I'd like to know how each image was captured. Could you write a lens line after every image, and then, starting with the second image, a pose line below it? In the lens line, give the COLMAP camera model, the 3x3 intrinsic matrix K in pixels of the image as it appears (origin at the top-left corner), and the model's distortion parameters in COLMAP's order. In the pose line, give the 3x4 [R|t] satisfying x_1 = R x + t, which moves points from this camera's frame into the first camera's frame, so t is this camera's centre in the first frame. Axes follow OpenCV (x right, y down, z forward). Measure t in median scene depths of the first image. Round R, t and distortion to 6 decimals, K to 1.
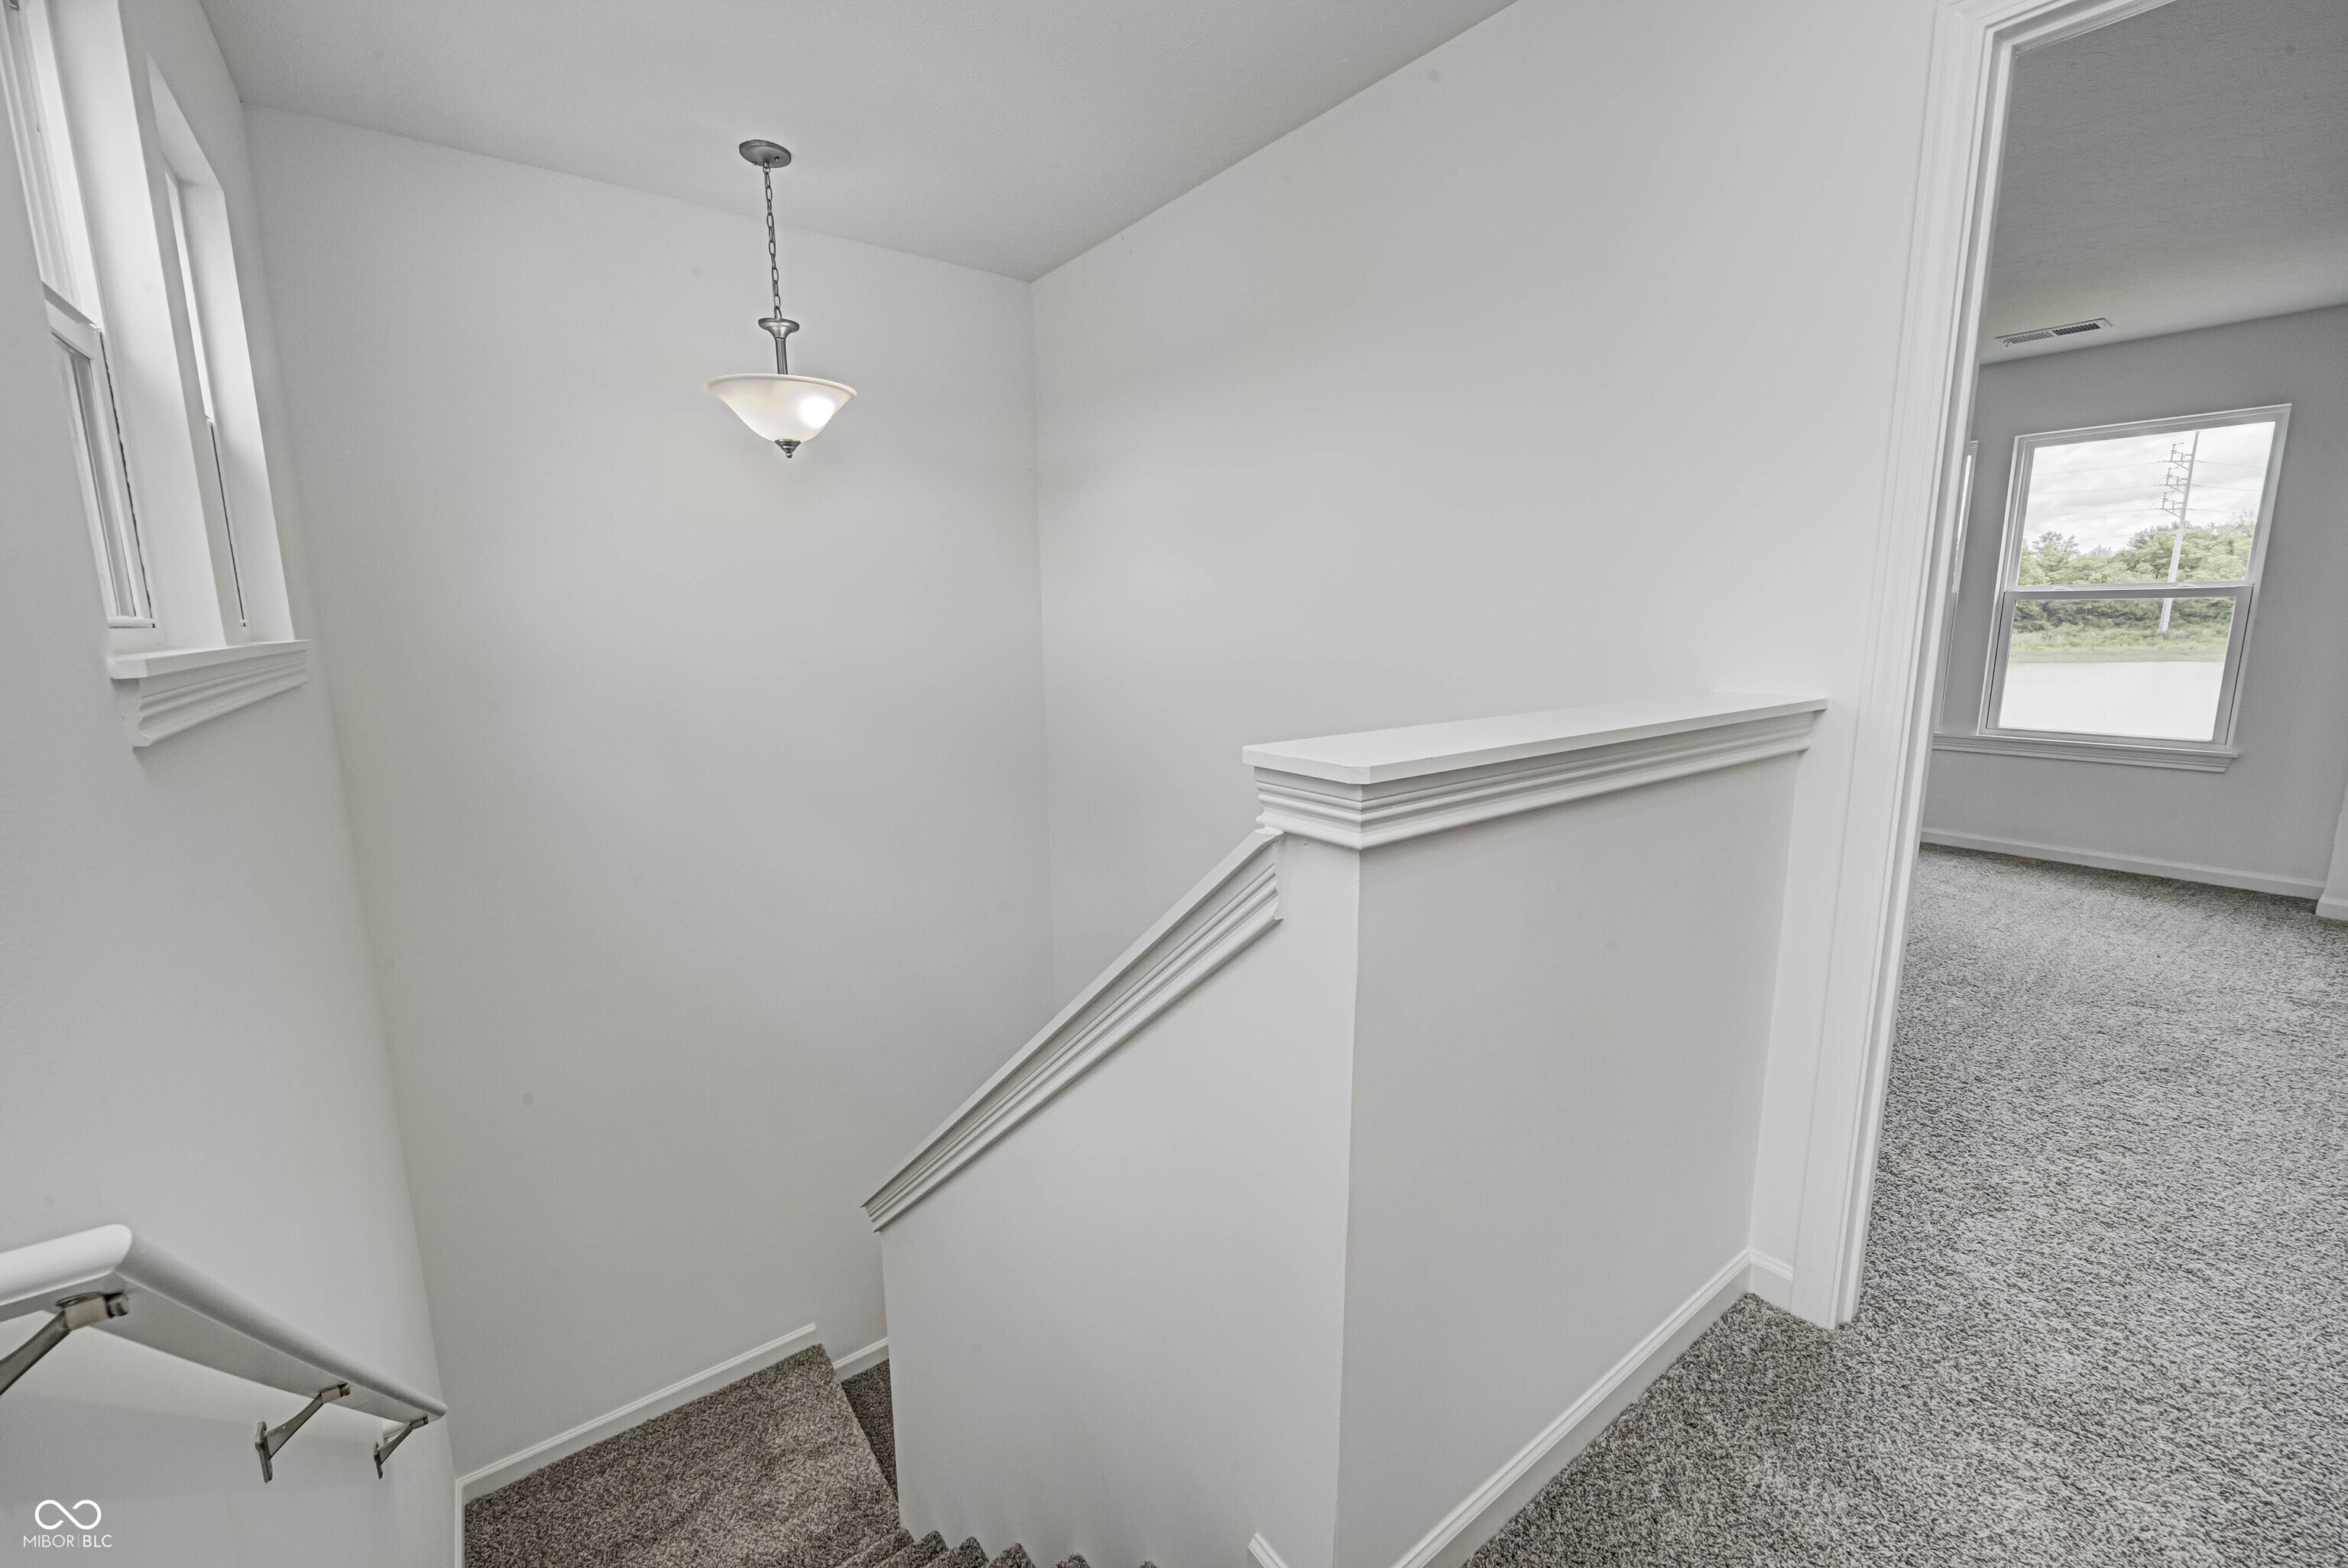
lens RADIAL K [[936.2, 0, 1163.3], [0, 936.2, 774.9], [0, 0, 1]] dist [0.000785, -0.003545]
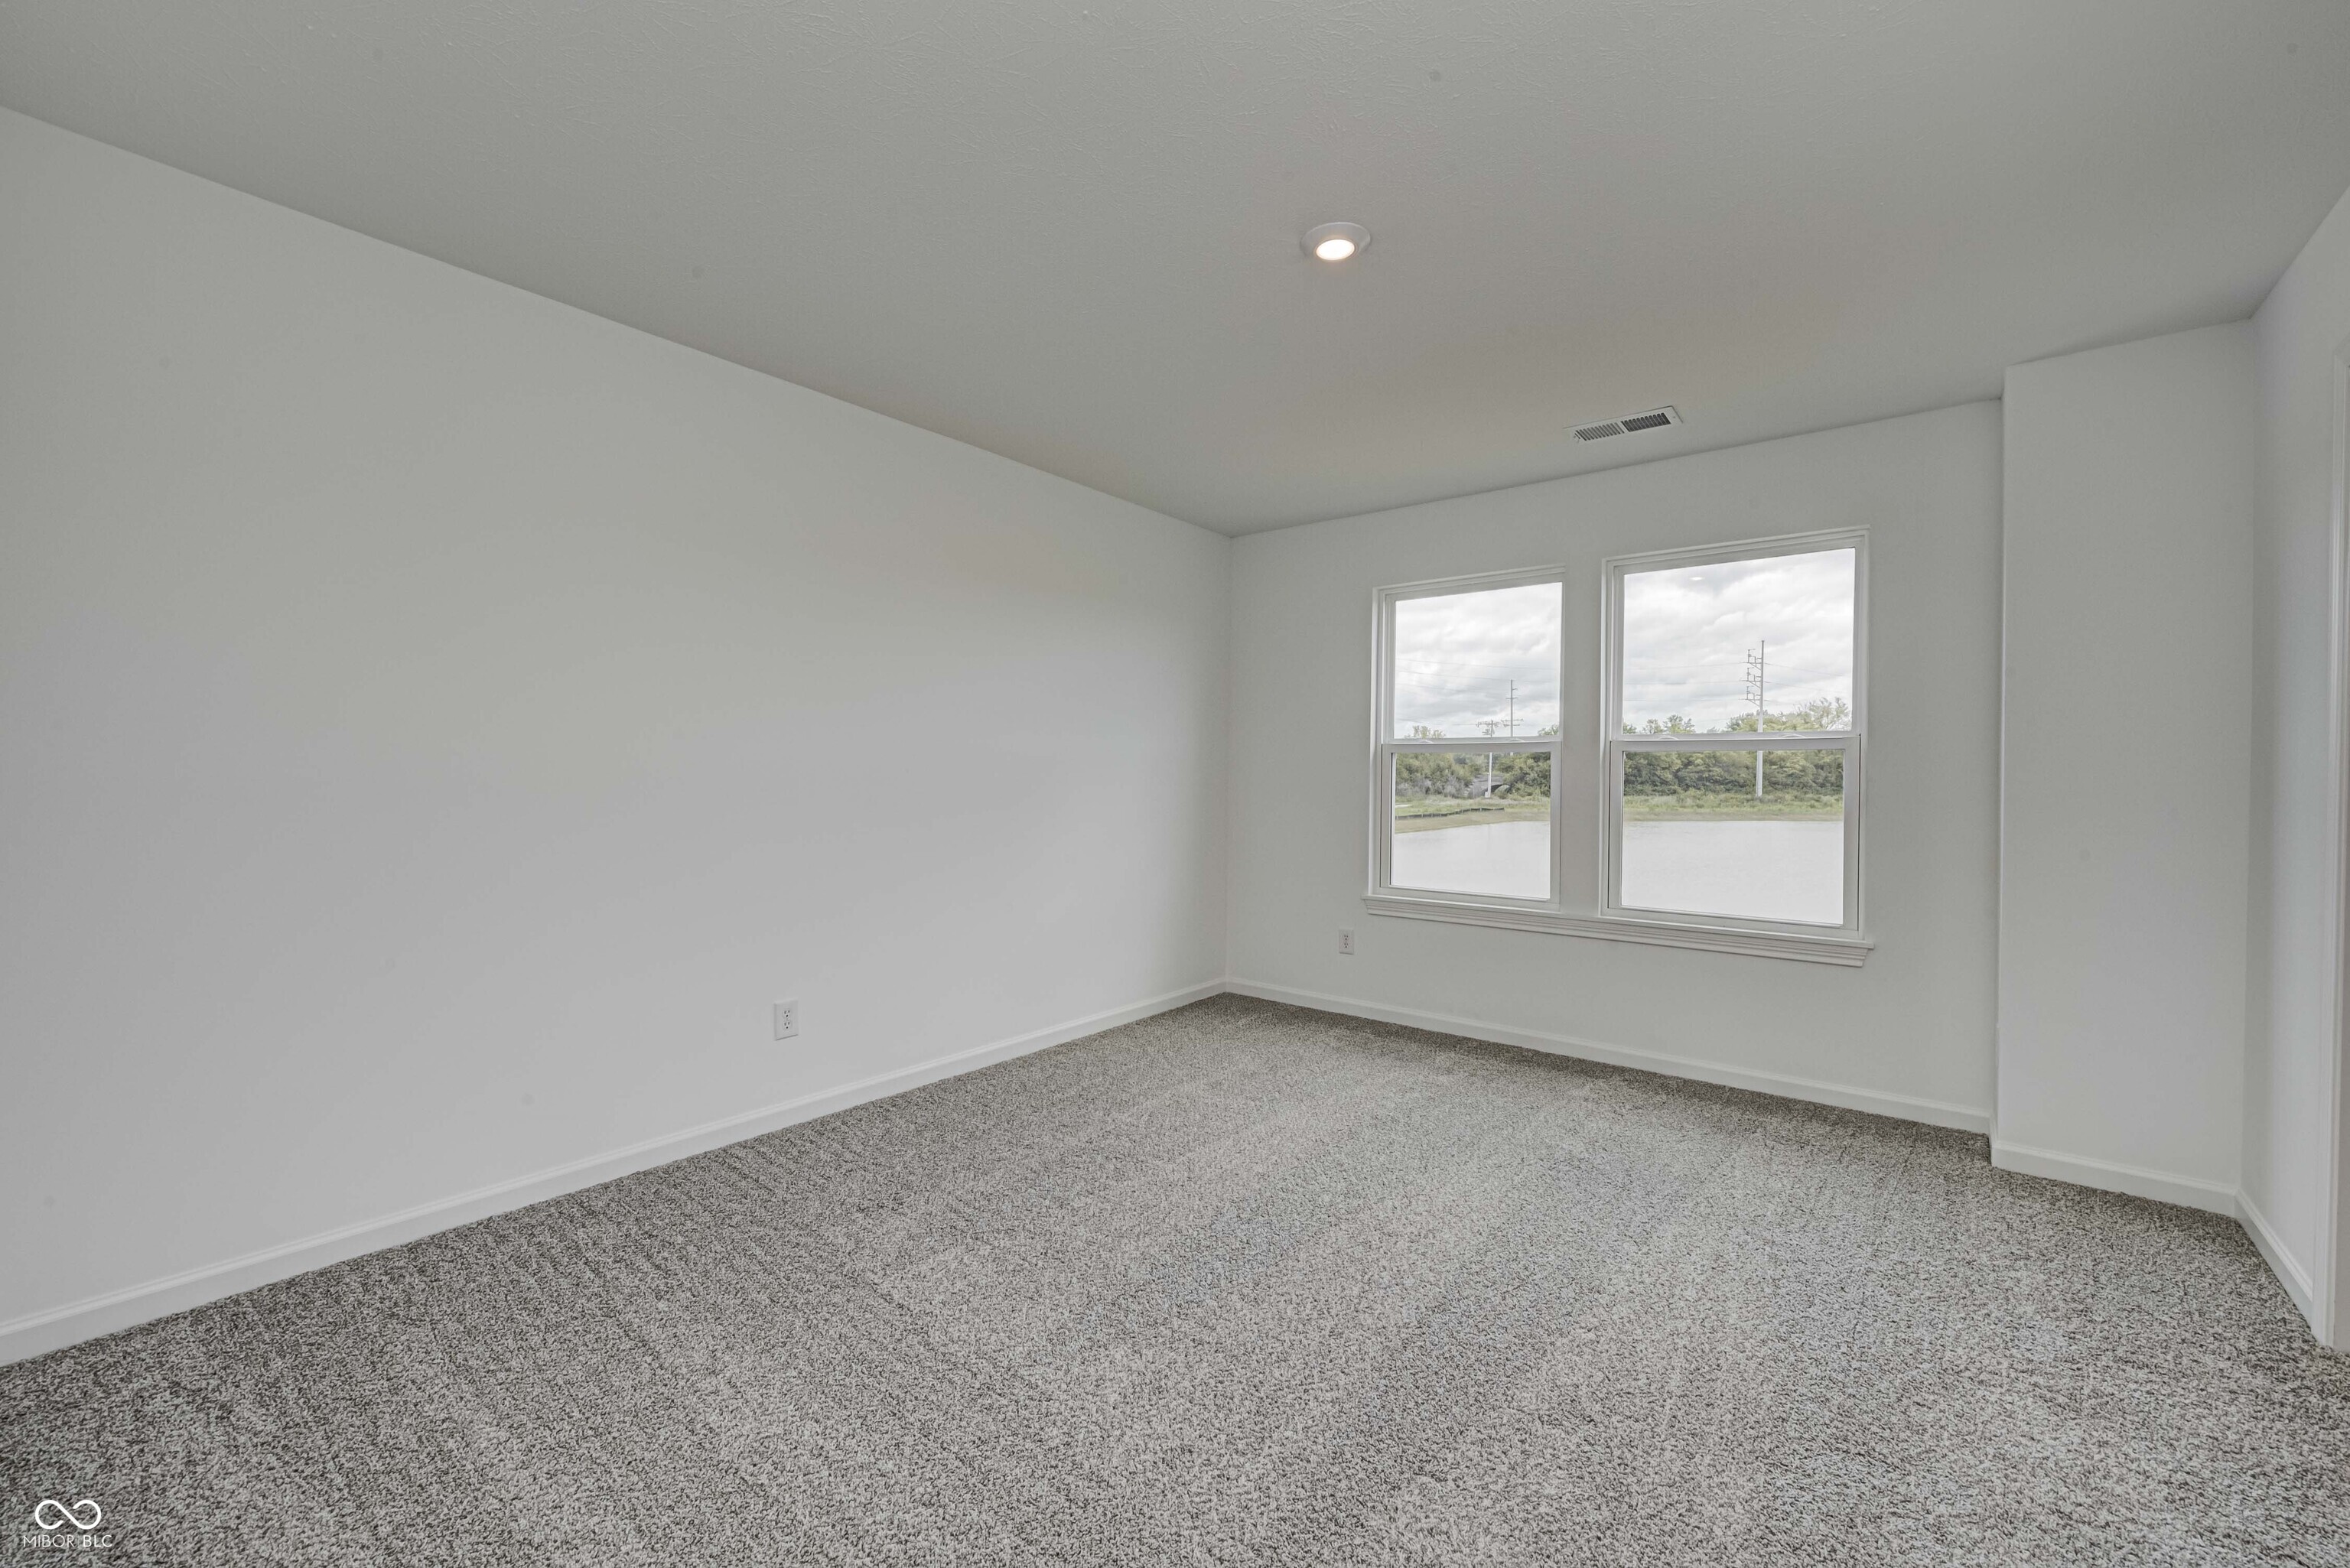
lens RADIAL K [[937.0, 0, 1164.3], [0, 937.0, 774.9], [0, 0, 1]] dist [0.000785, -0.003545]
pose [[0.969078, 0.019056, 0.246019, 0.363568], [0.021116, 0.986952, -0.159624, -0.050350], [-0.245851, 0.159883, 0.956031, 0.357644]]
